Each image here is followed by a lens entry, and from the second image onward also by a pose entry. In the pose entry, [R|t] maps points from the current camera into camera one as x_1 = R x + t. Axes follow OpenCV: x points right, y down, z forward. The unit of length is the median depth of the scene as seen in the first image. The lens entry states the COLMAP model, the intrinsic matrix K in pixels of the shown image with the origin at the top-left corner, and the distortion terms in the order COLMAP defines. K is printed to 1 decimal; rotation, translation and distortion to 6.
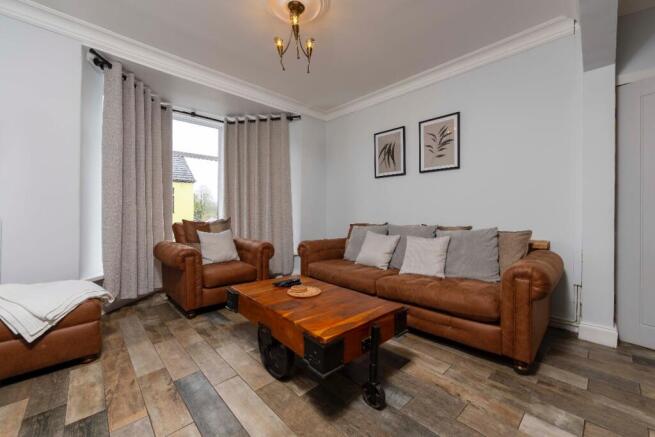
lens RADIAL K [[257.4, 0, 329.2], [0, 257.4, 216.2], [0, 0, 1]] dist [0.000483, 0.000057]
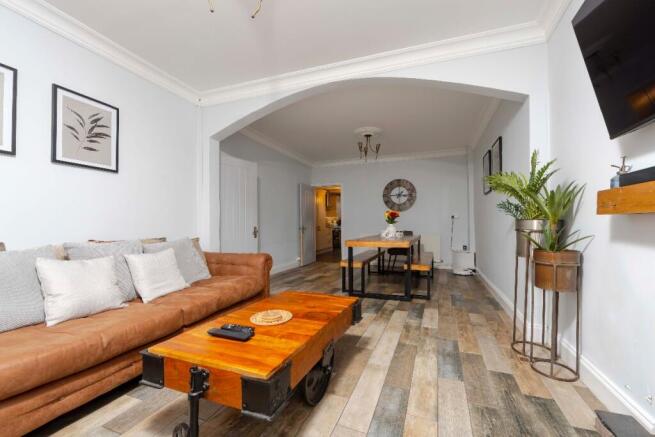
lens RADIAL K [[261.3, 0, 324.8], [0, 261.3, 218.0], [0, 0, 1]] dist [0.000634, 0.000305]
pose [[-0.391343, 0.027903, 0.919822, -0.564135], [0.010863, 0.999611, -0.025702, -0.003354], [-0.920181, -0.000066, -0.391494, 0.690001]]
